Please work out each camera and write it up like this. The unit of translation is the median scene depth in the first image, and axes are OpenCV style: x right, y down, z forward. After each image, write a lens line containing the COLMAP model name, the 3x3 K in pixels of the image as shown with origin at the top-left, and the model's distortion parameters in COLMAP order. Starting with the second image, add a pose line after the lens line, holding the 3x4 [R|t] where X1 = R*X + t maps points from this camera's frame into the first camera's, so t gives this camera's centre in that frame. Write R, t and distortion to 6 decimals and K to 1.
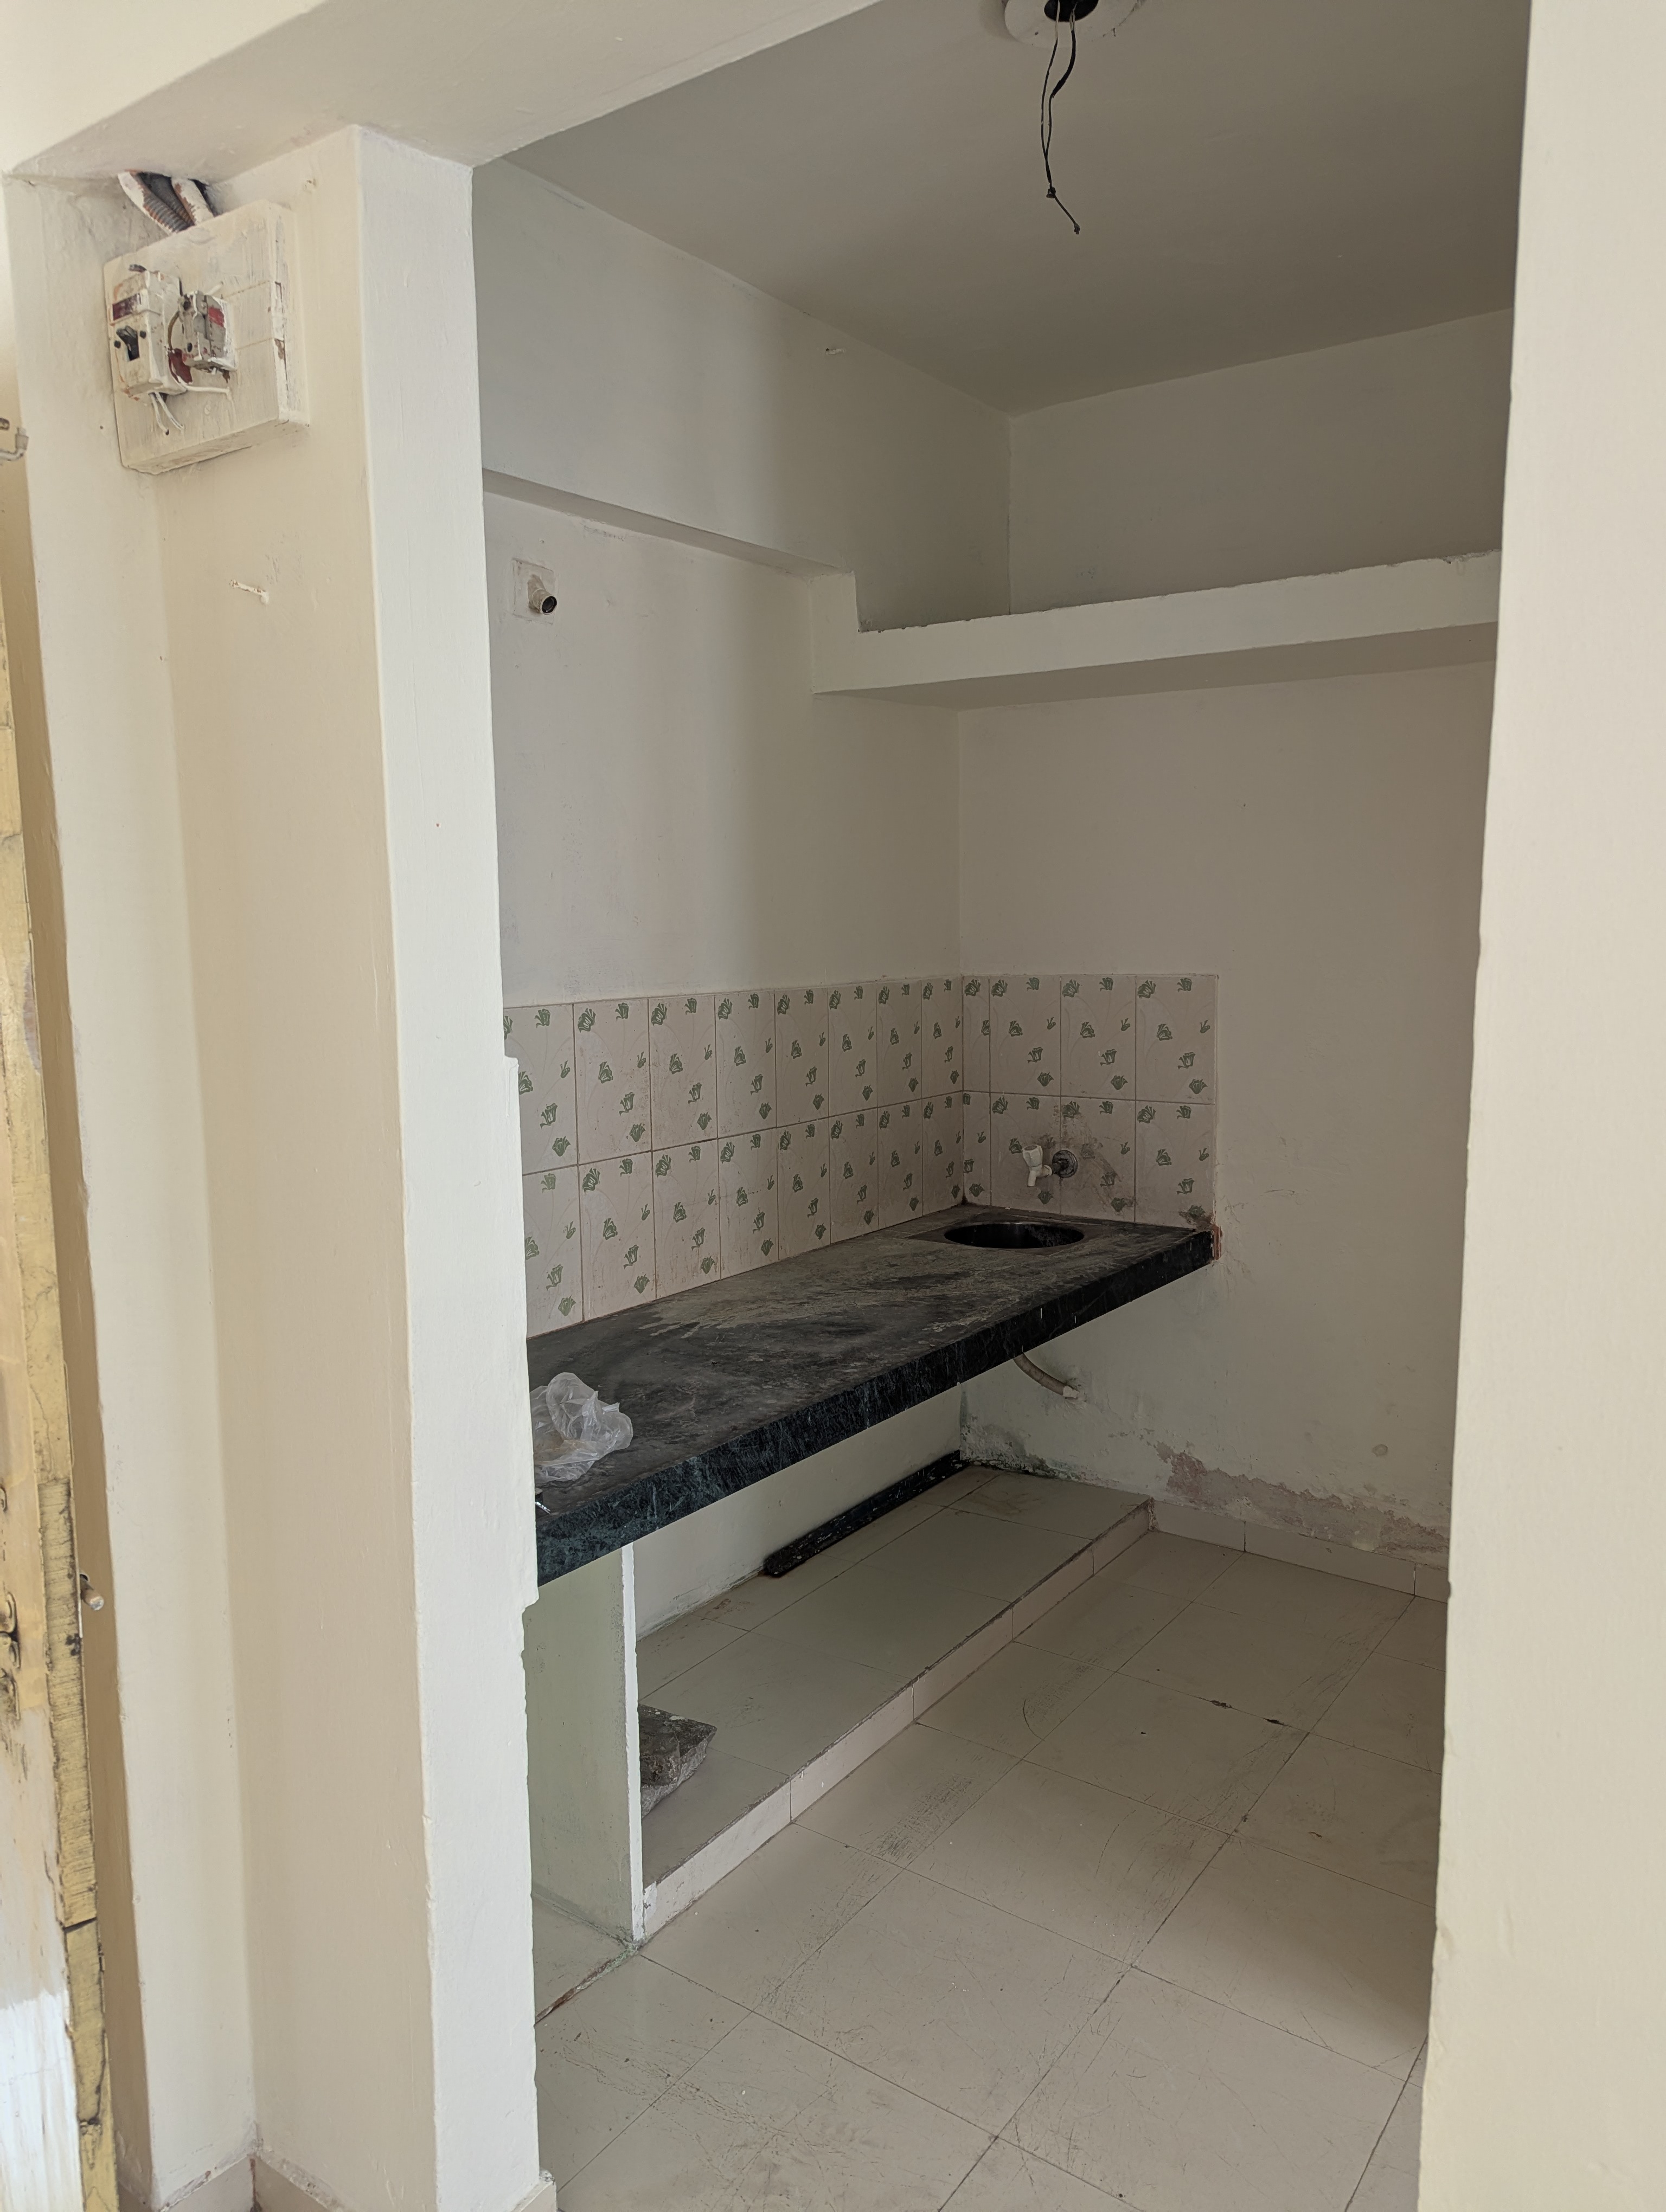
lens RADIAL K [[1571.5, 0, 850.8], [0, 1571.5, 1113.6], [0, 0, 1]] dist [0.060494, -0.040766]
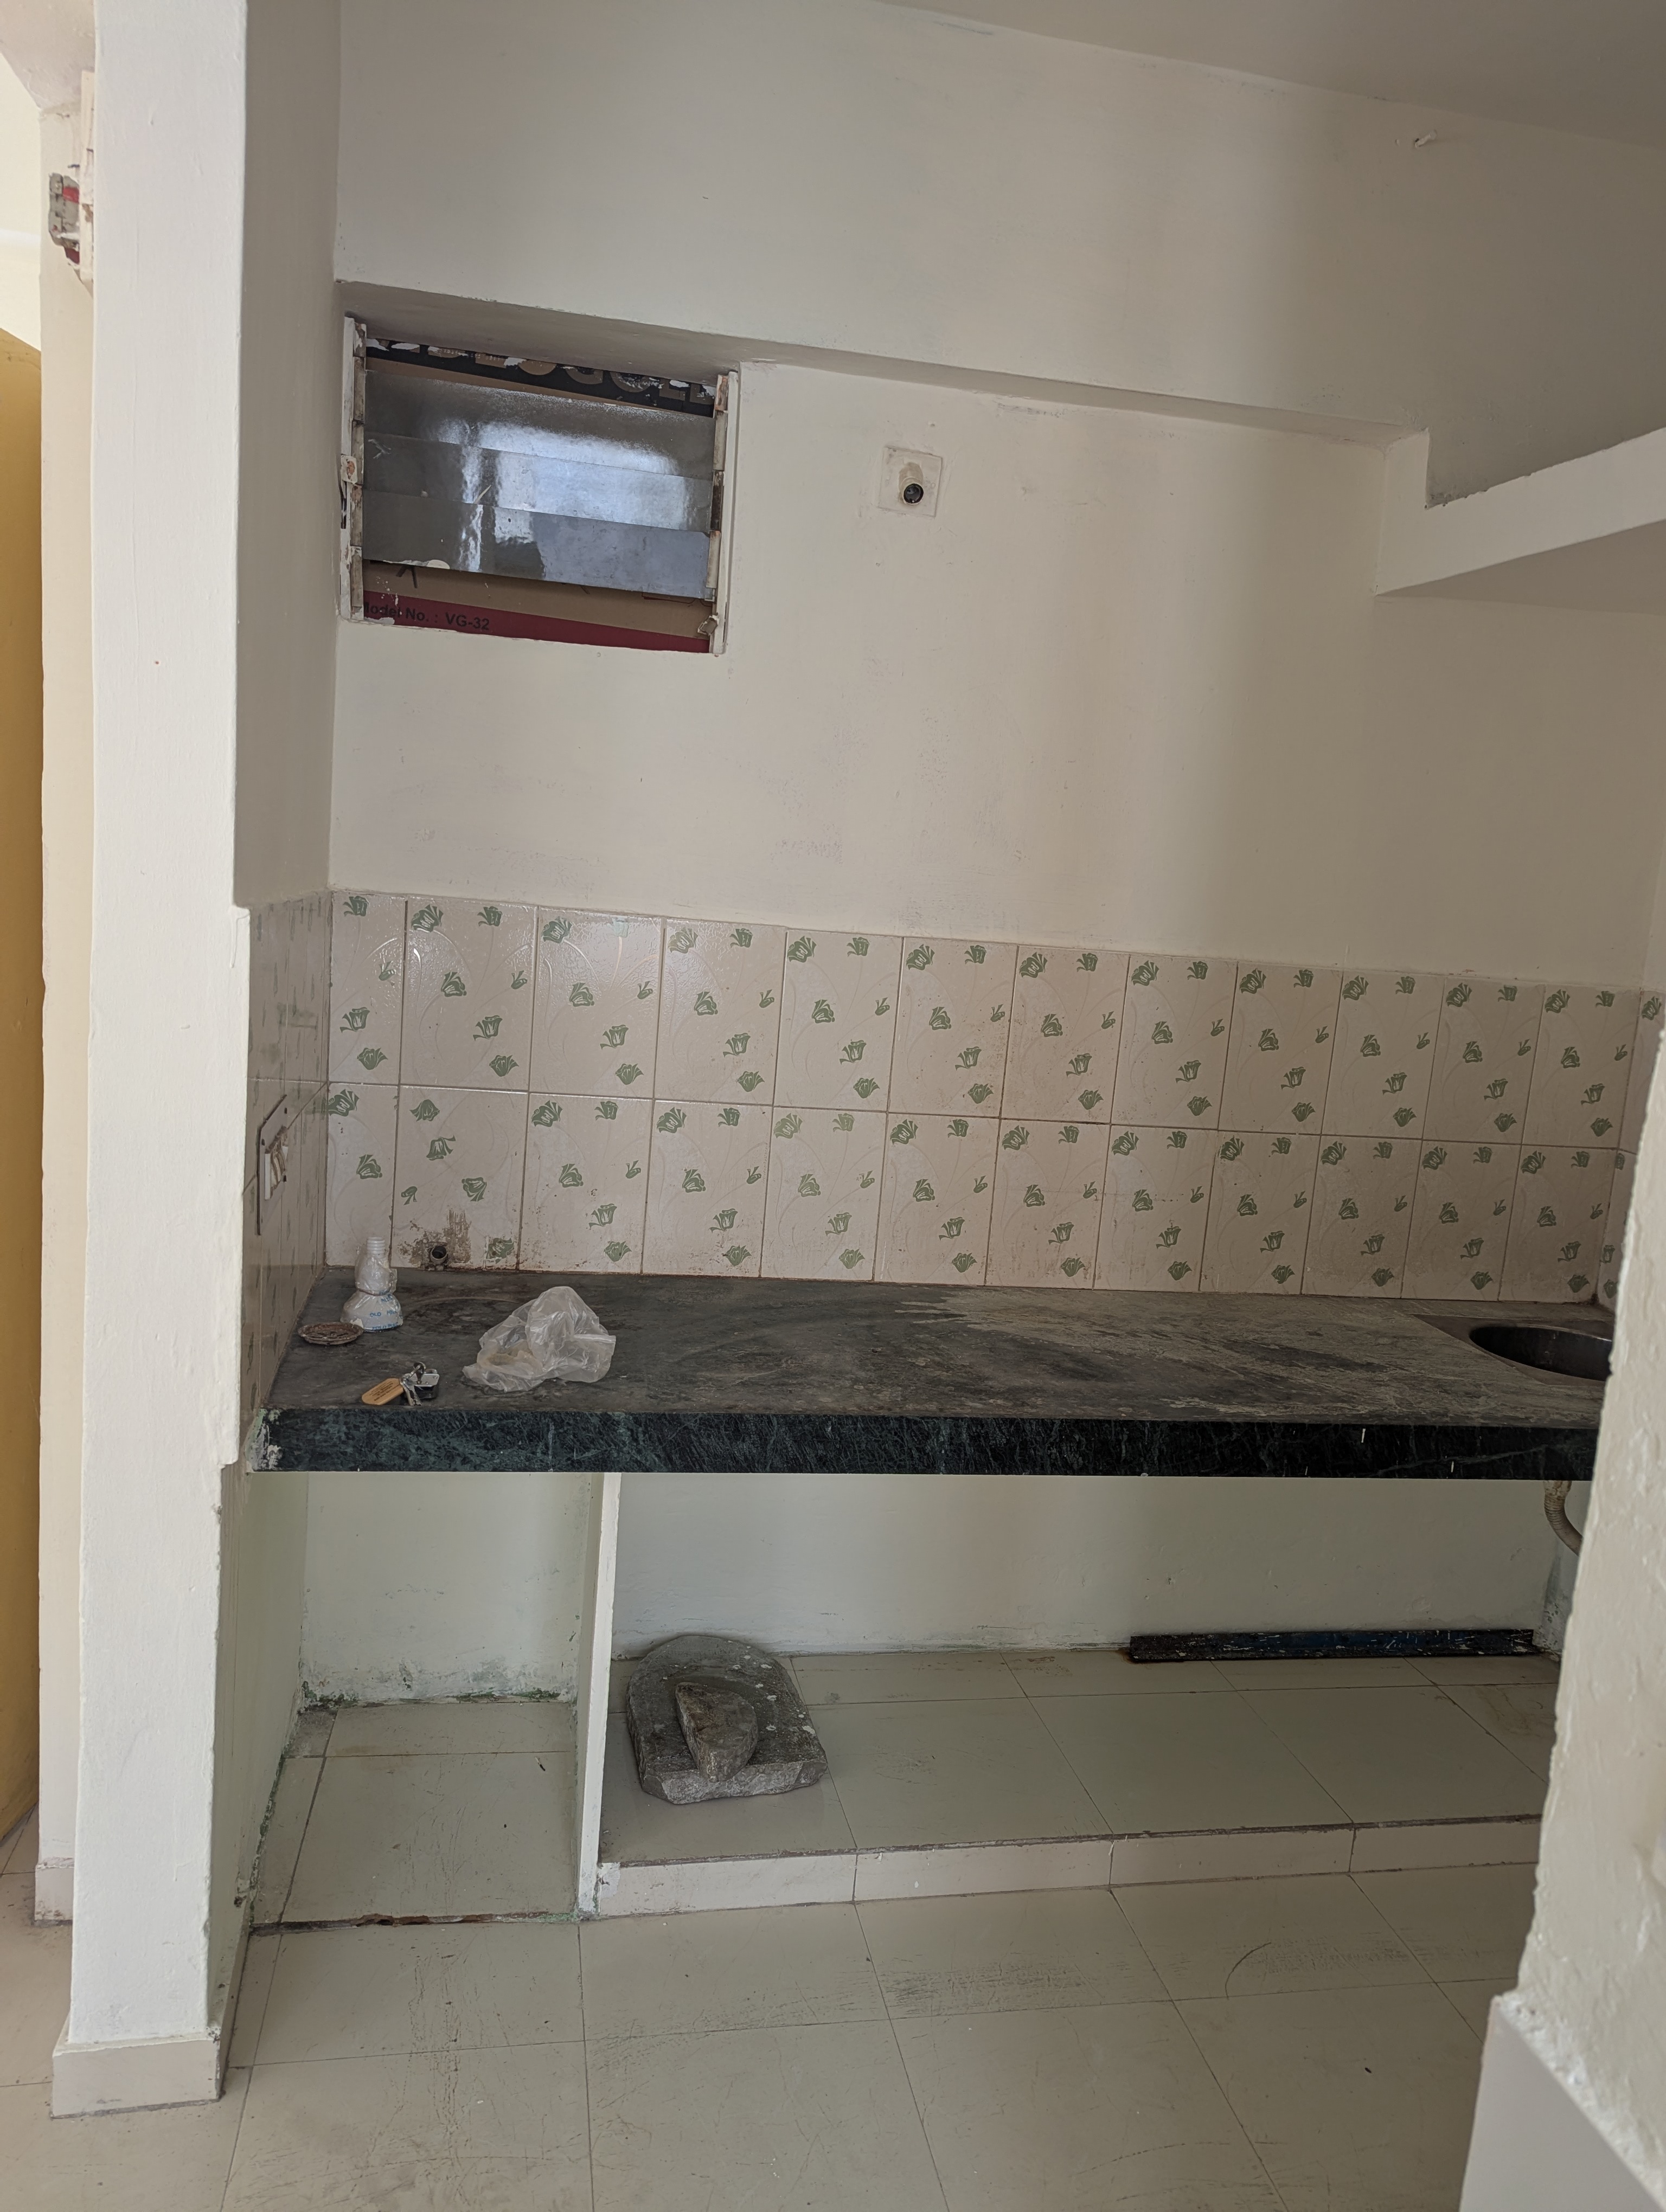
lens RADIAL K [[1571.5, 0, 827.2], [0, 1571.5, 1096.4], [0, 0, 1]] dist [0.060494, -0.040766]
pose [[0.712595, 0.170709, -0.680490, 0.403639], [-0.176859, 0.982330, 0.061226, -0.025057], [0.678918, 0.076722, 0.730195, 0.292430]]
